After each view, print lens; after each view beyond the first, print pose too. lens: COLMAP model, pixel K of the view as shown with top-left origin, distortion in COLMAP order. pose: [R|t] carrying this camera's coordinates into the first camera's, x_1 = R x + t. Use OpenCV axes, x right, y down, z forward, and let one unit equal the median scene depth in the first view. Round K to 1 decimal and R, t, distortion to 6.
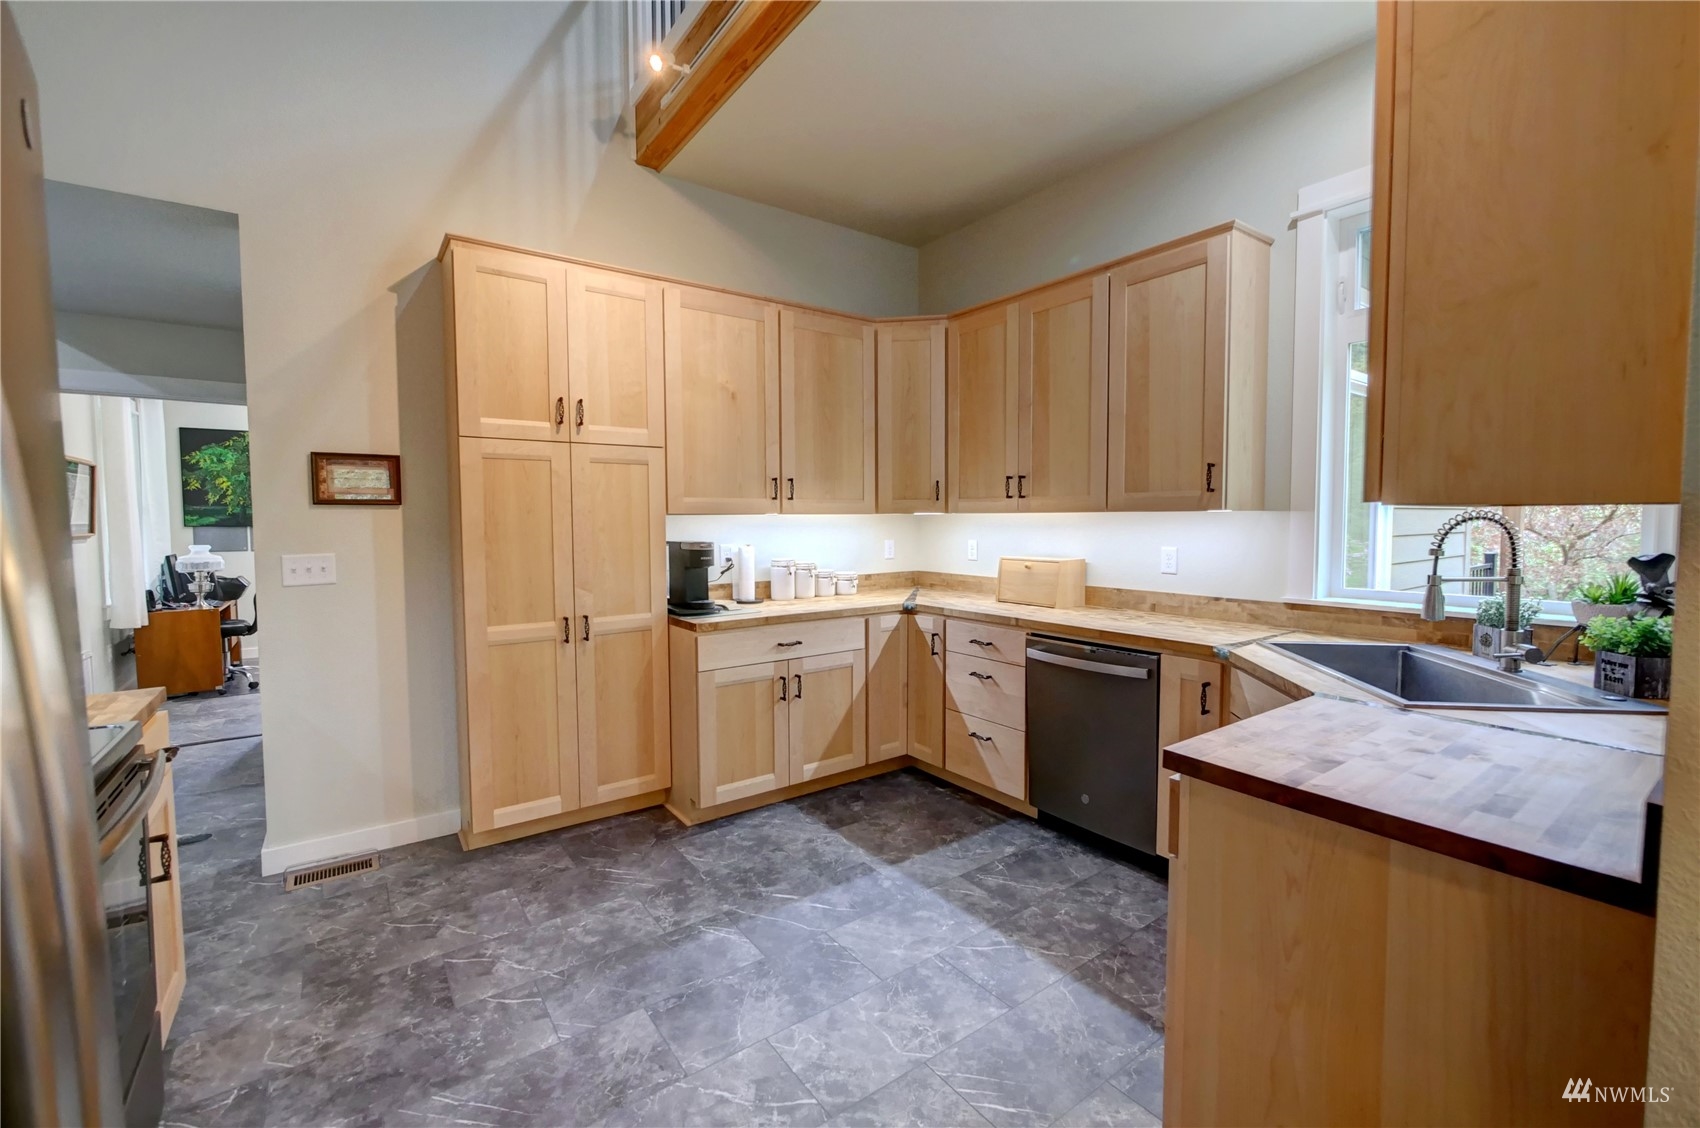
lens RADIAL K [[704.4, 0, 838.6], [0, 704.4, 564.9], [0, 0, 1]] dist [-0.001219, 0.000091]
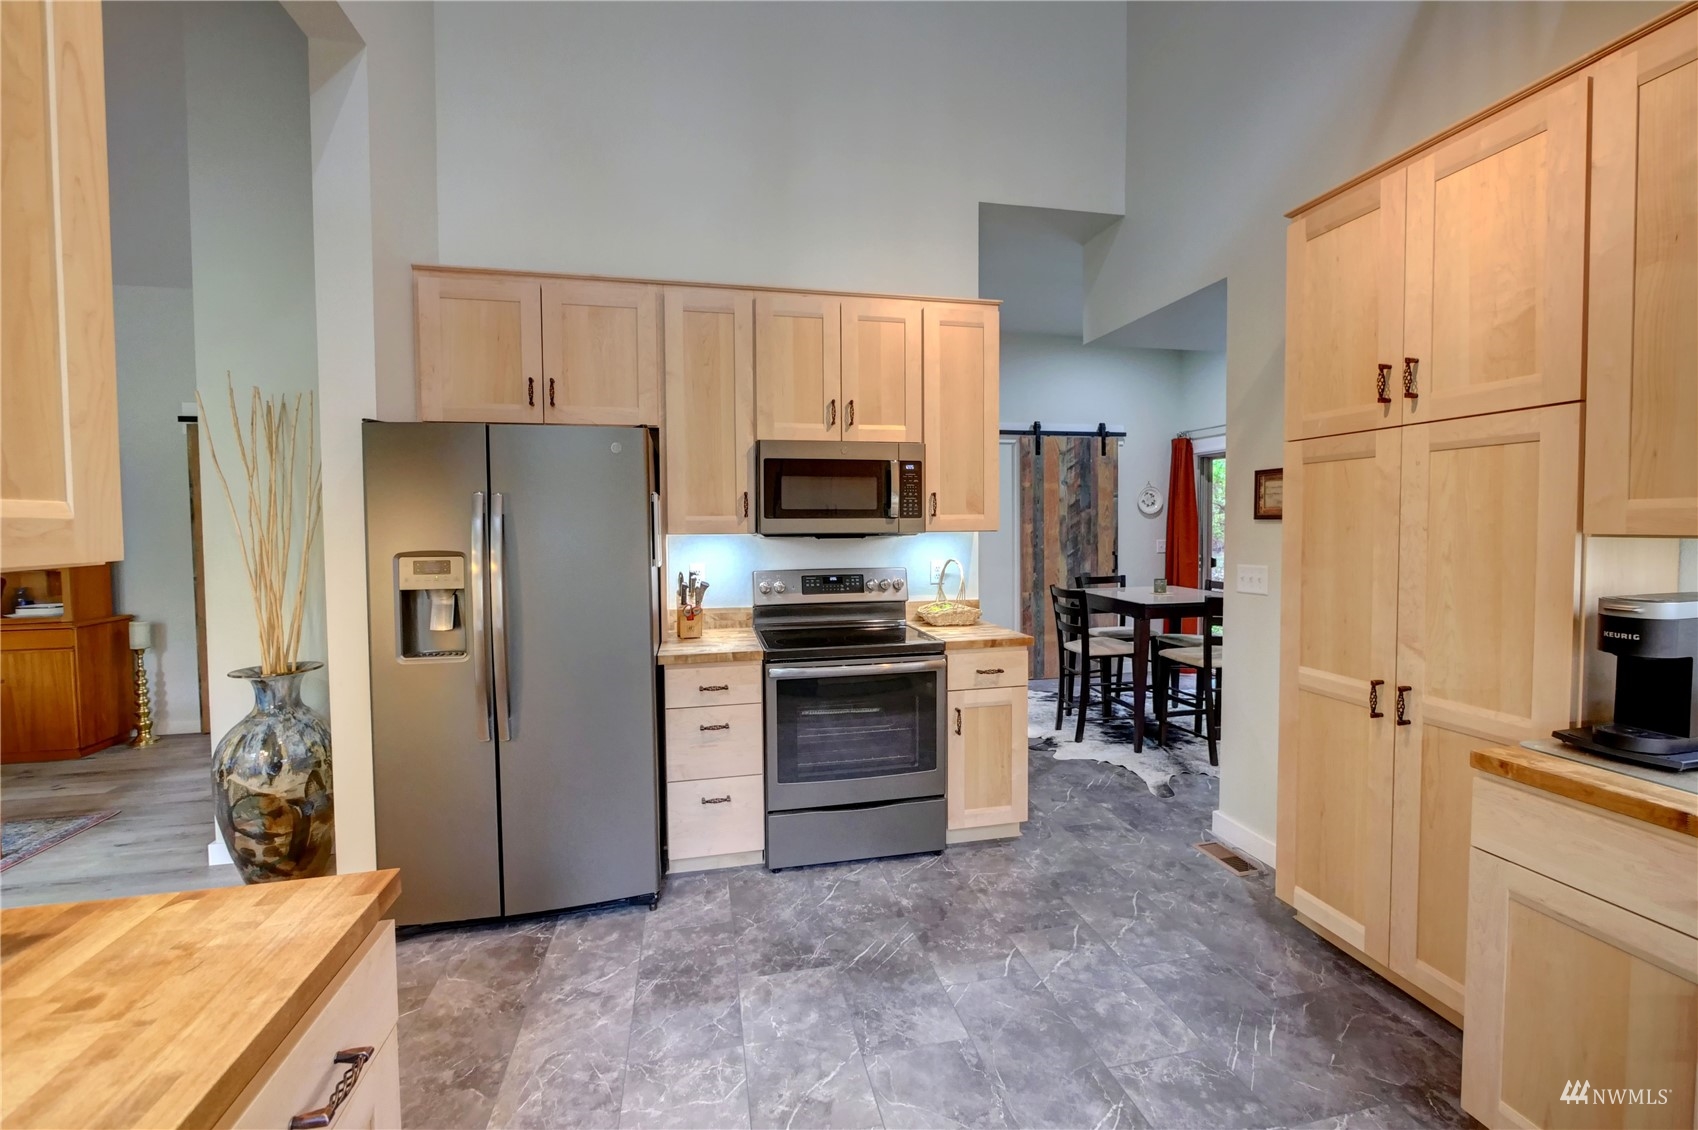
lens RADIAL K [[703.6, 0, 863.6], [0, 703.6, 551.0], [0, 0, 1]] dist [-0.001219, 0.000091]
pose [[-0.373041, 0.047128, -0.926617, 0.537112], [-0.050846, 0.996170, 0.071136, -0.094103], [0.926421, 0.073651, -0.369215, 0.952788]]
